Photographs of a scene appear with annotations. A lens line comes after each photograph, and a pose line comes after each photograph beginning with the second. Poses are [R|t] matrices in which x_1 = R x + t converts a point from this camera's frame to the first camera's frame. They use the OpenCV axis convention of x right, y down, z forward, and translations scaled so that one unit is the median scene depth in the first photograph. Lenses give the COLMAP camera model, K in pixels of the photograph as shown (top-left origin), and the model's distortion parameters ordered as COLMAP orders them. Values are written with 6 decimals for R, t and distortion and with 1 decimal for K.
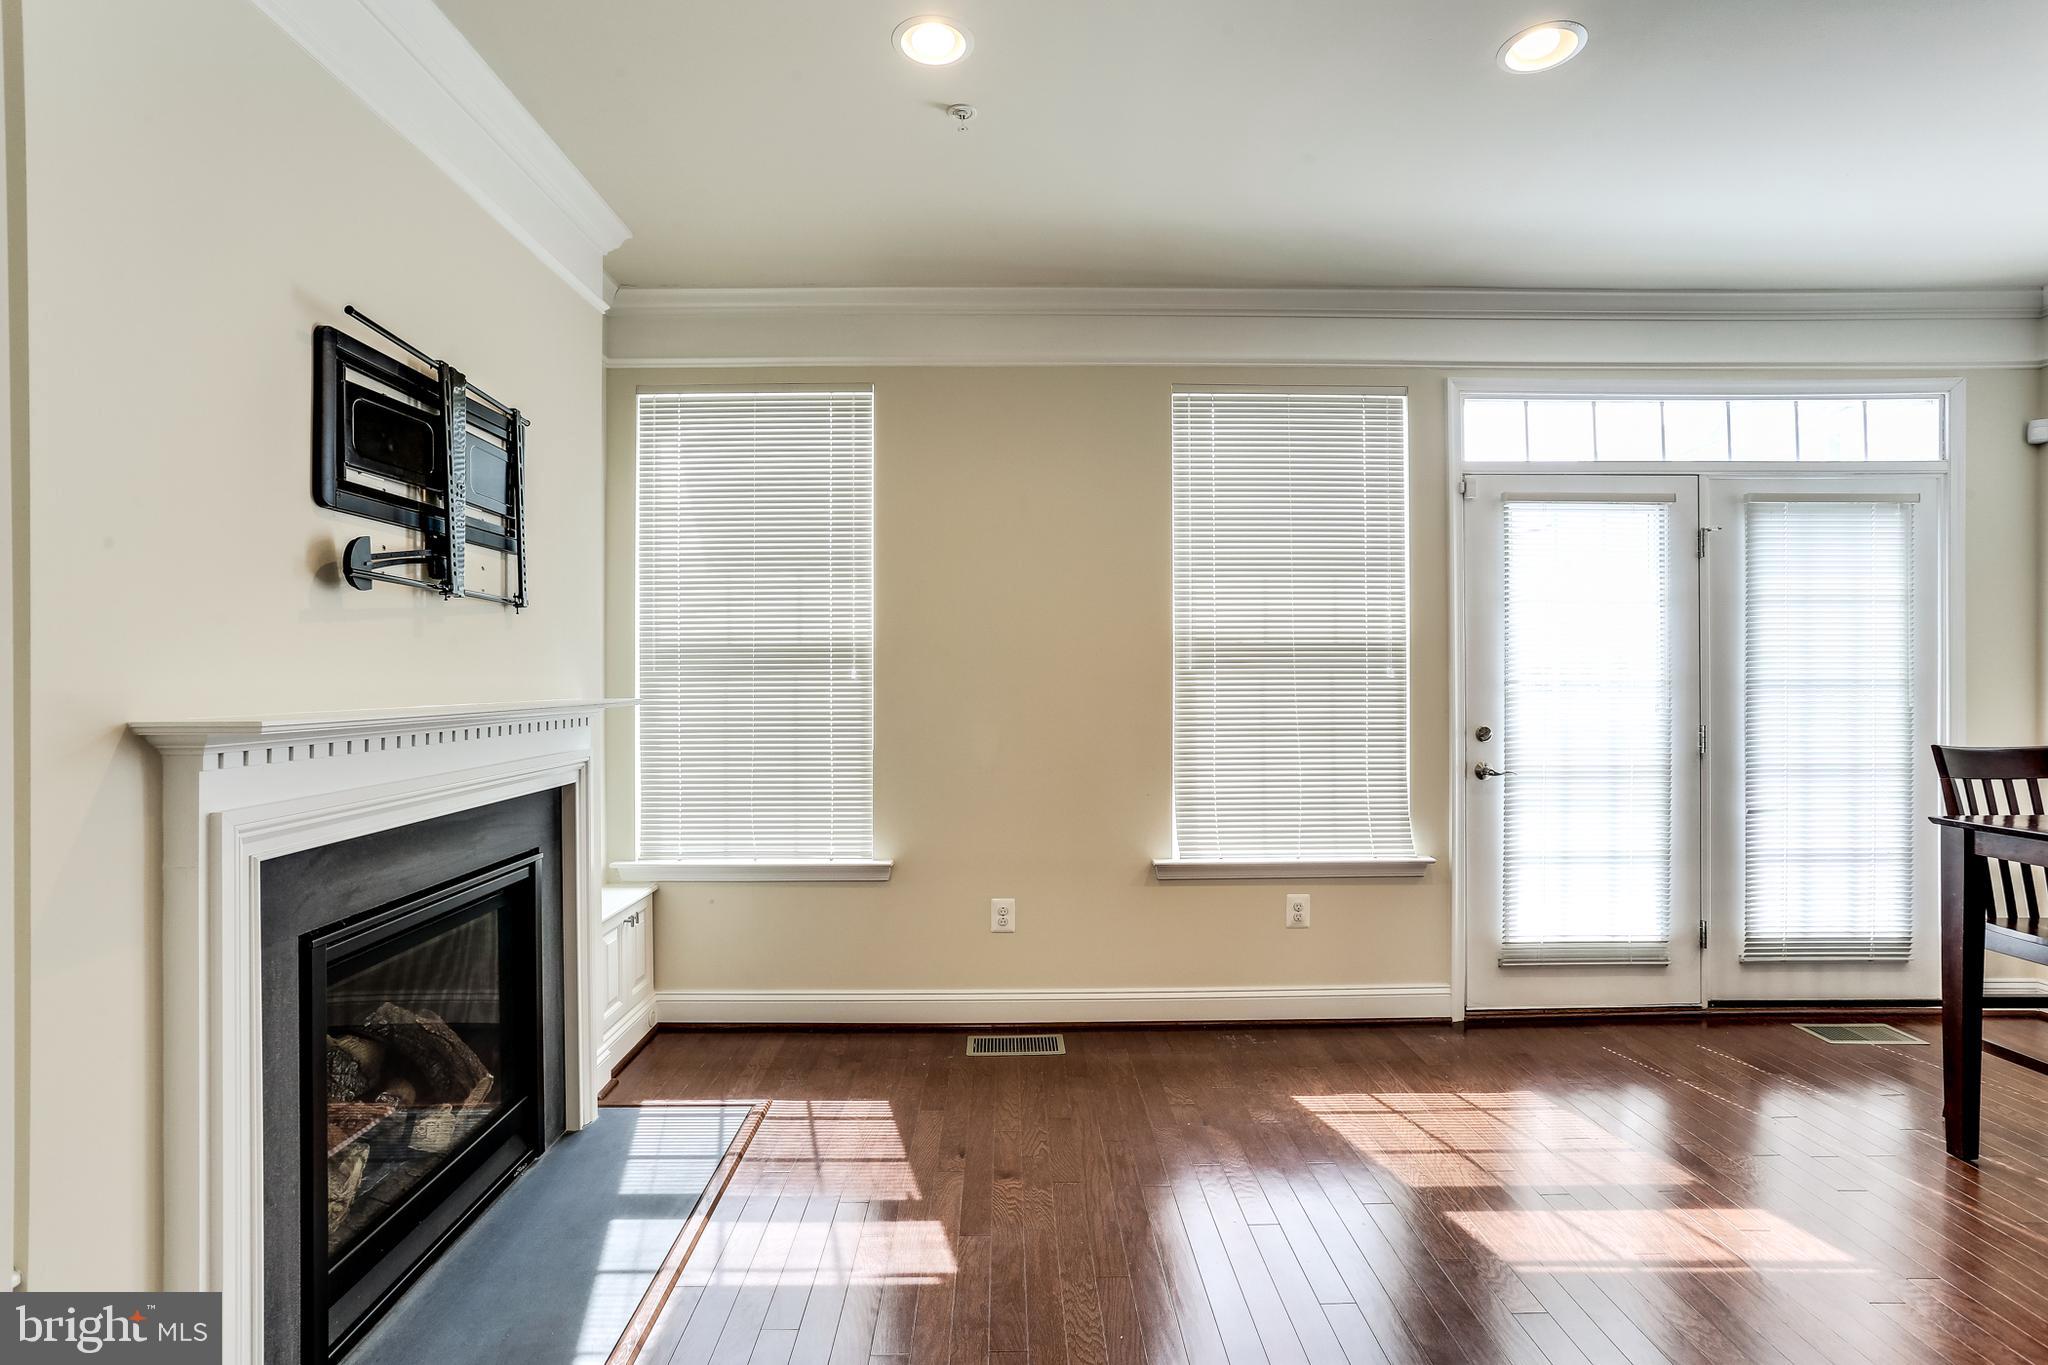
lens RADIAL K [[1035.7, 0, 1020.1], [0, 1035.7, 664.1], [0, 0, 1]] dist [-0.088729, 0.051018]
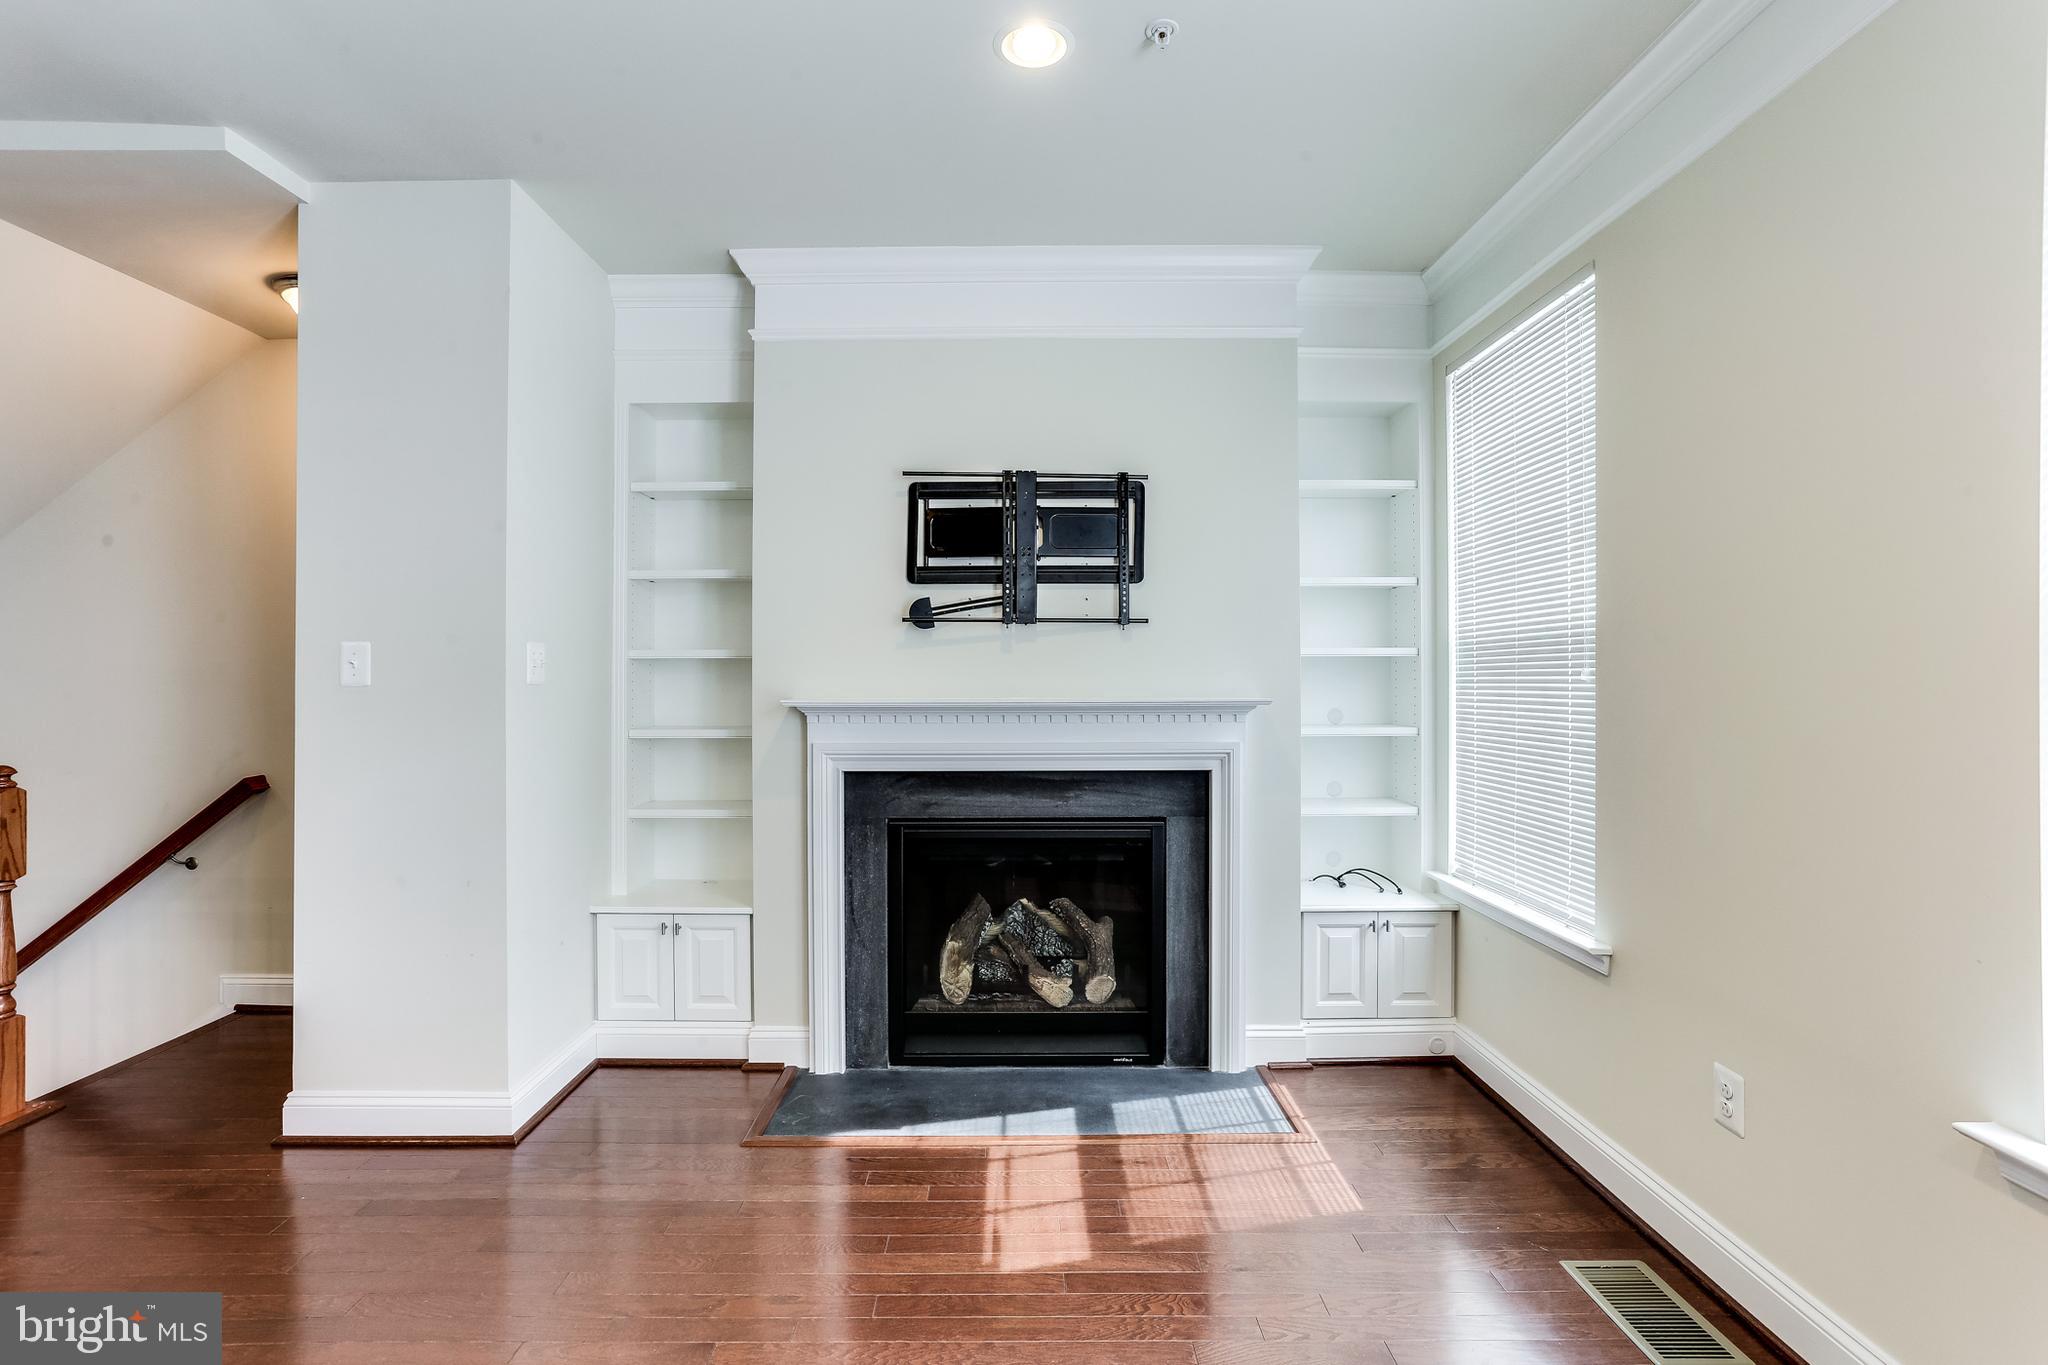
lens RADIAL K [[1035.7, 0, 1020.1], [0, 1035.7, 664.1], [0, 0, 1]] dist [-0.088729, 0.051018]
pose [[-0.061416, -0.005953, -0.998094, 0.833669], [0.014985, 0.999864, -0.006886, 0.001419], [0.998000, -0.015379, -0.061319, 0.963287]]
